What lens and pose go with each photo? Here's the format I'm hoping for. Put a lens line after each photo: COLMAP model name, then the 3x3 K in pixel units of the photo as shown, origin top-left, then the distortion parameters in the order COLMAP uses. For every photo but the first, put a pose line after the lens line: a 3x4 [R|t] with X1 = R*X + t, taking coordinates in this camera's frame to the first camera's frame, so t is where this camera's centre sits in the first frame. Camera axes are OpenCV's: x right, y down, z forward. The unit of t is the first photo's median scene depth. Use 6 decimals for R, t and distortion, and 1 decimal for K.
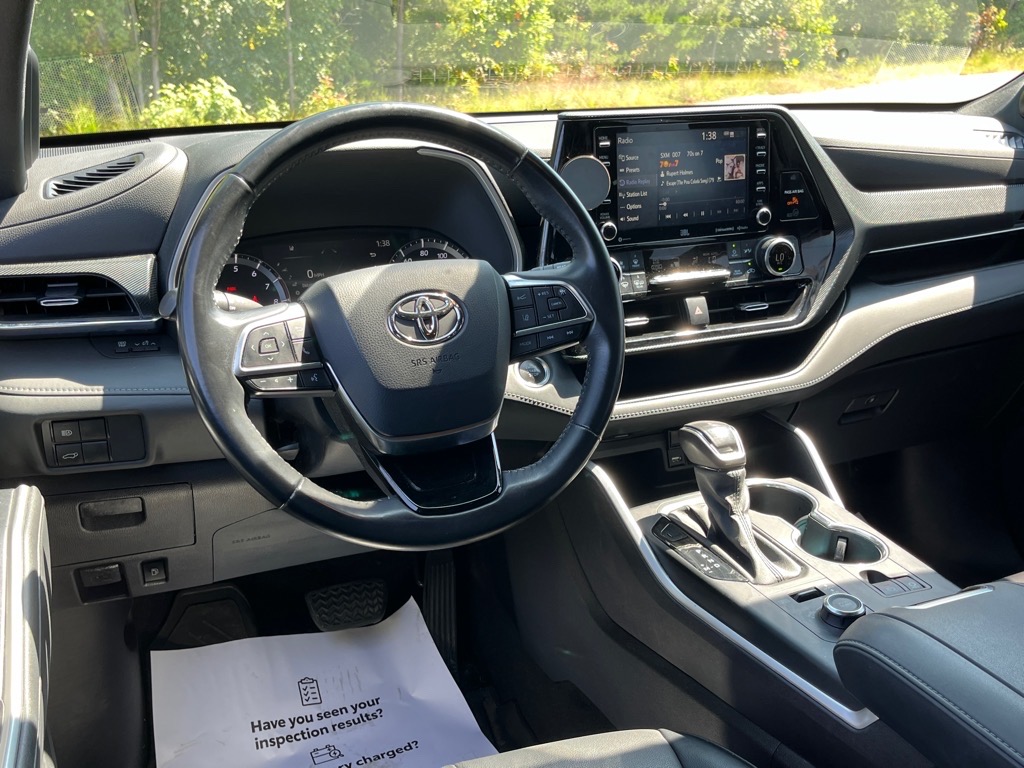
lens RADIAL K [[985.7, 0, 512.0], [0, 985.7, 384.0], [0, 0, 1]] dist [0.008848, 0.014768]
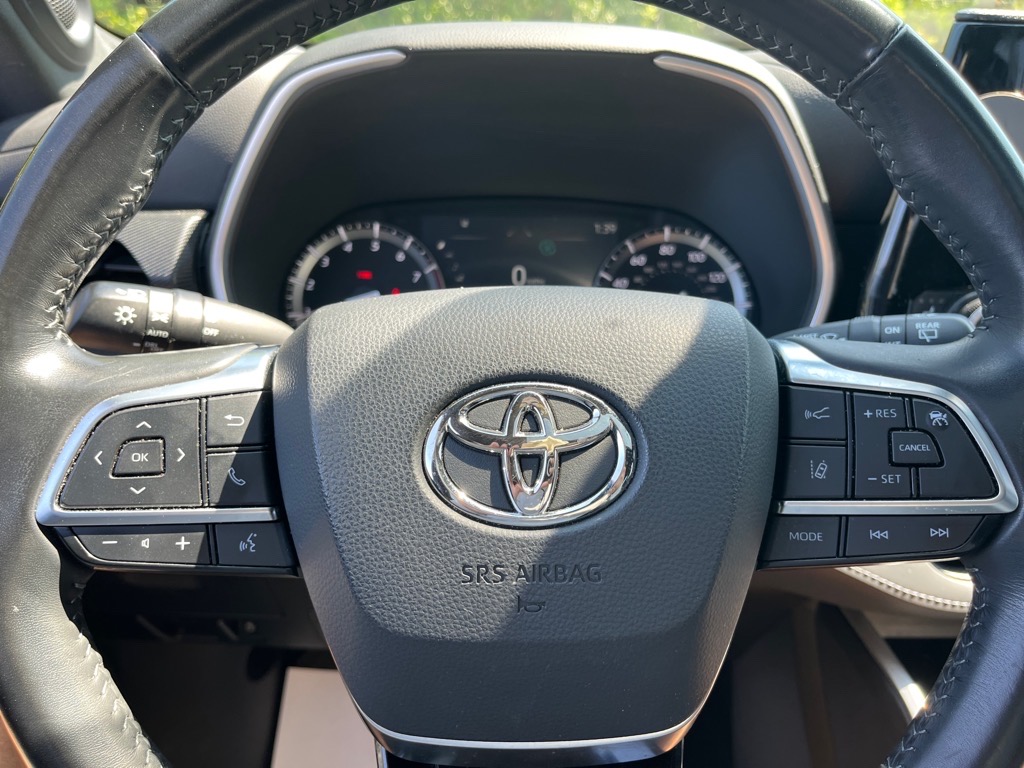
lens RADIAL K [[705.5, 0, 512.0], [0, 705.5, 384.0], [0, 0, 1]] dist [0.000156, 0.000516]
pose [[0.917365, 0.175350, -0.357344, -0.002802], [-0.142801, 0.982960, 0.115746, -0.120981], [0.371551, -0.055152, 0.926773, 0.753086]]
